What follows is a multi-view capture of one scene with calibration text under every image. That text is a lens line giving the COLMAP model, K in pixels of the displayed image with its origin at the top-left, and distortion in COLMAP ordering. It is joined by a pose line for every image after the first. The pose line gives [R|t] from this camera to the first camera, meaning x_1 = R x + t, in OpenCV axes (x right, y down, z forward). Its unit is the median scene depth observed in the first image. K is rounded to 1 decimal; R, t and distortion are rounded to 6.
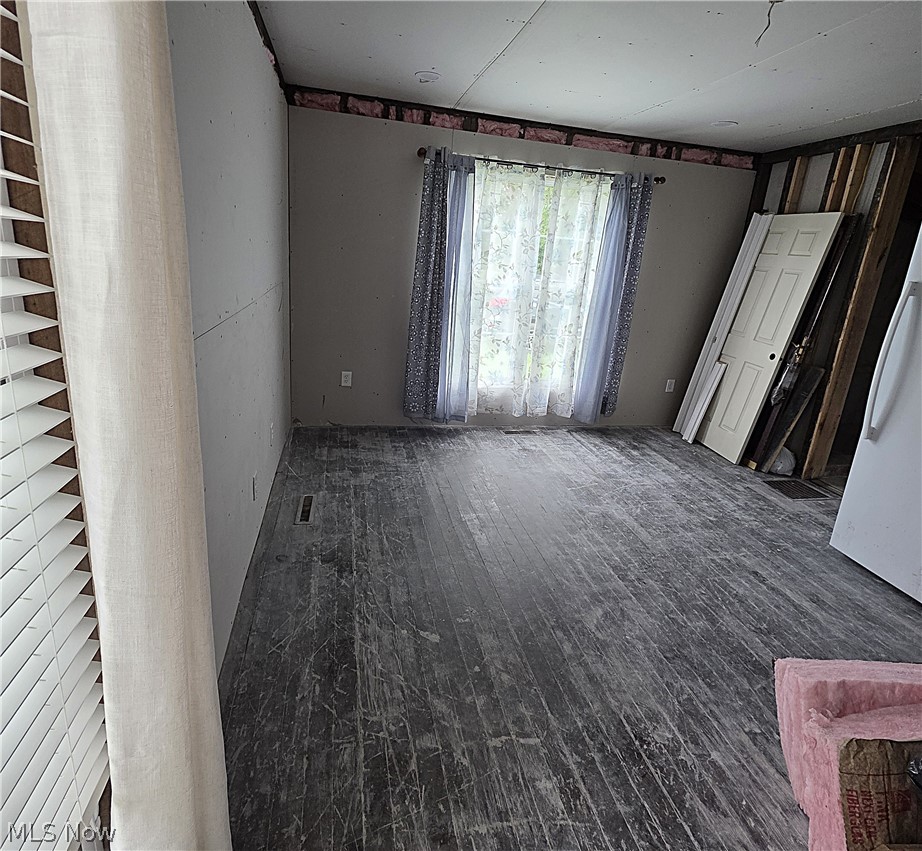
lens RADIAL K [[487.5, 0, 446.8], [0, 487.5, 380.5], [0, 0, 1]] dist [0.006098, -0.001131]
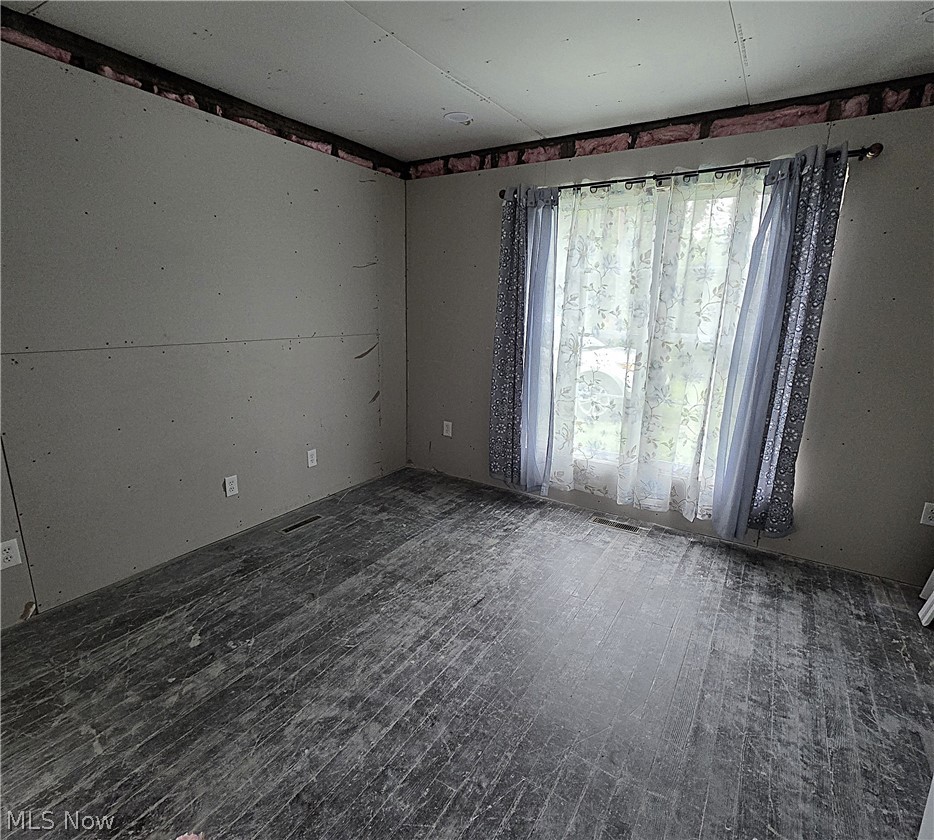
lens RADIAL K [[490.7, 0, 464.7], [0, 490.7, 423.3], [0, 0, 1]] dist [0.001473, 0.001024]
pose [[0.714403, 0.100446, -0.692487, 0.559653], [-0.141654, 0.989913, -0.002549, -0.018013], [0.685246, 0.099915, 0.721426, 0.292729]]
